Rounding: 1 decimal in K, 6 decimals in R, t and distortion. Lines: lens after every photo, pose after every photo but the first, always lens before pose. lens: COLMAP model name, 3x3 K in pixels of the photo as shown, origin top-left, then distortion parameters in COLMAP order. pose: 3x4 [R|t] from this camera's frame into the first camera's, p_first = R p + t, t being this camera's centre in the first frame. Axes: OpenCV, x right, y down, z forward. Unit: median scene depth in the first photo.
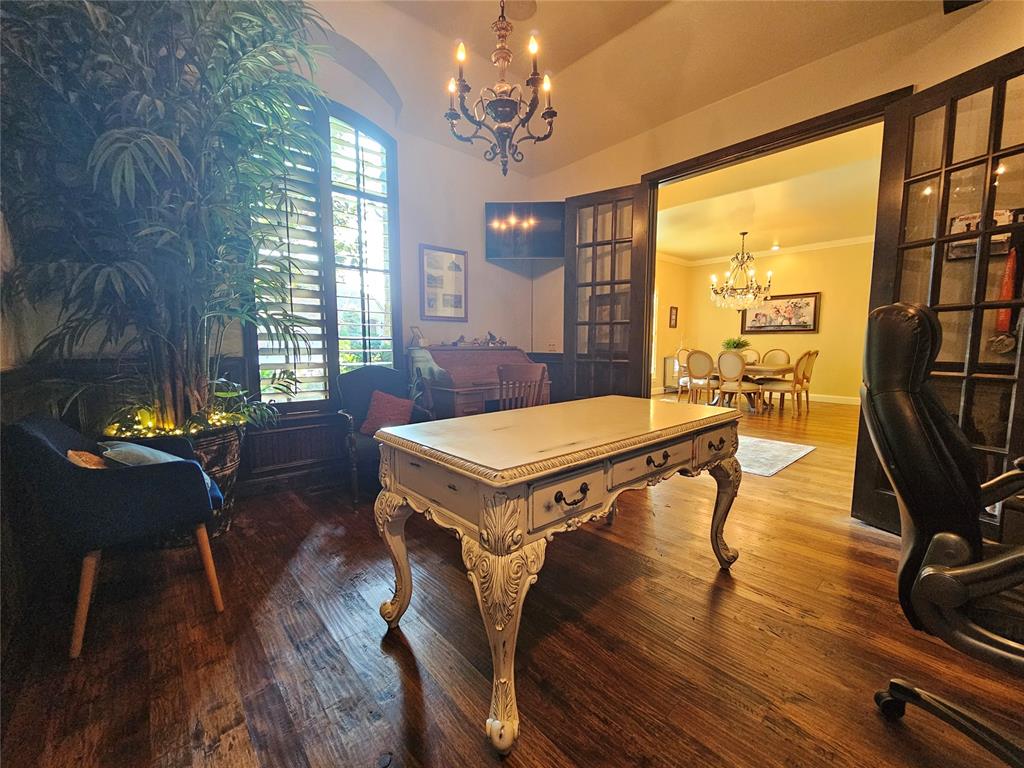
lens RADIAL K [[417.9, 0, 512.0], [0, 417.9, 384.0], [0, 0, 1]] dist [0.000079, 0.000013]
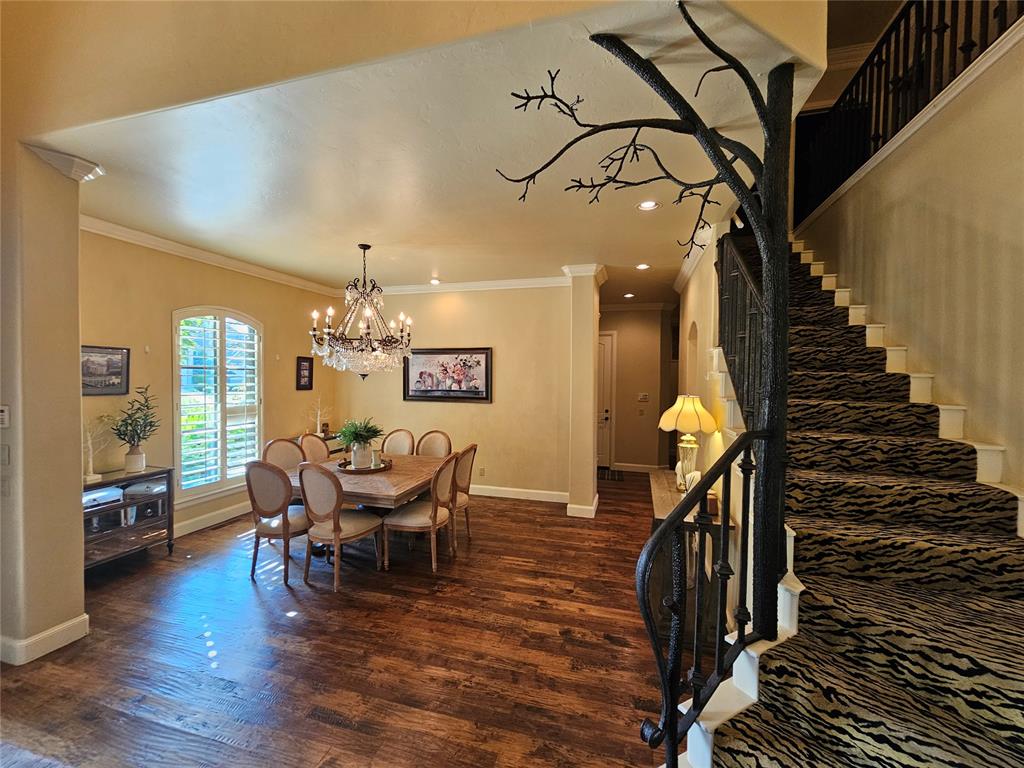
lens RADIAL K [[417.9, 0, 512.0], [0, 417.9, 384.0], [0, 0, 1]] dist [0.000079, 0.000013]
pose [[0.843122, -0.004562, 0.537703, 0.357027], [0.043272, 0.997296, -0.059390, -0.106205], [-0.535978, 0.073341, 0.841040, 0.350264]]
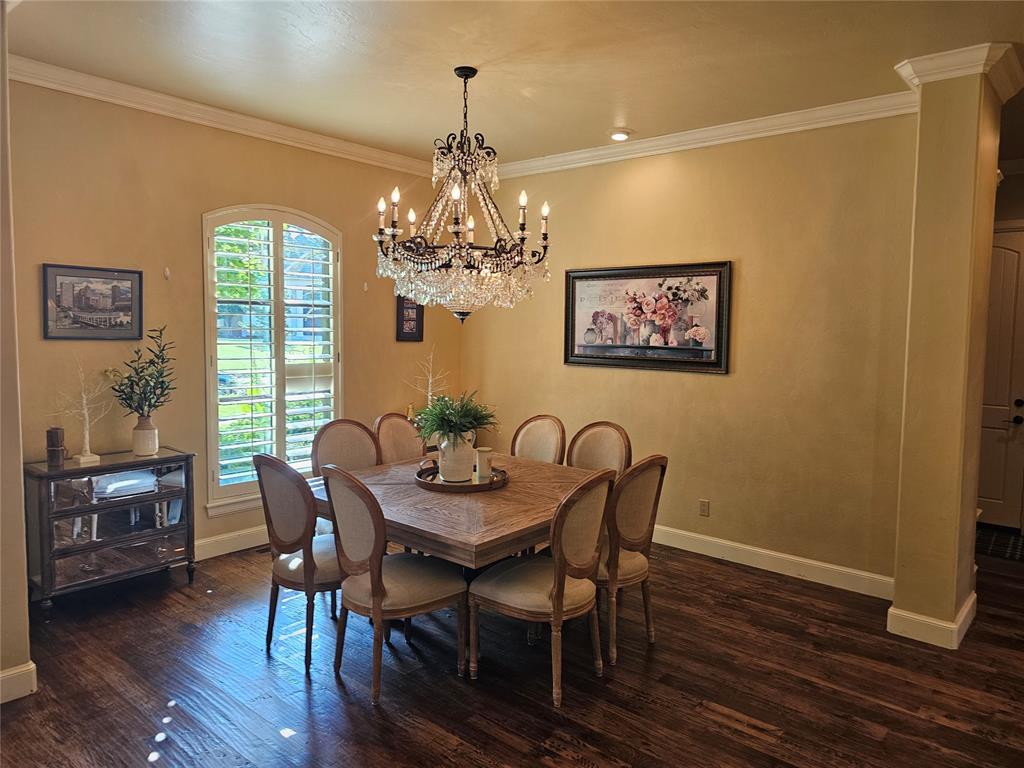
lens RADIAL K [[695.4, 0, 512.1], [0, 695.4, 367.5], [0, 0, 1]] dist [0.053830, -0.045767]
pose [[0.989995, 0.006685, 0.140943, 0.446685], [-0.002427, 0.999536, -0.030361, -0.104770], [-0.141081, 0.029715, 0.989552, 0.410801]]
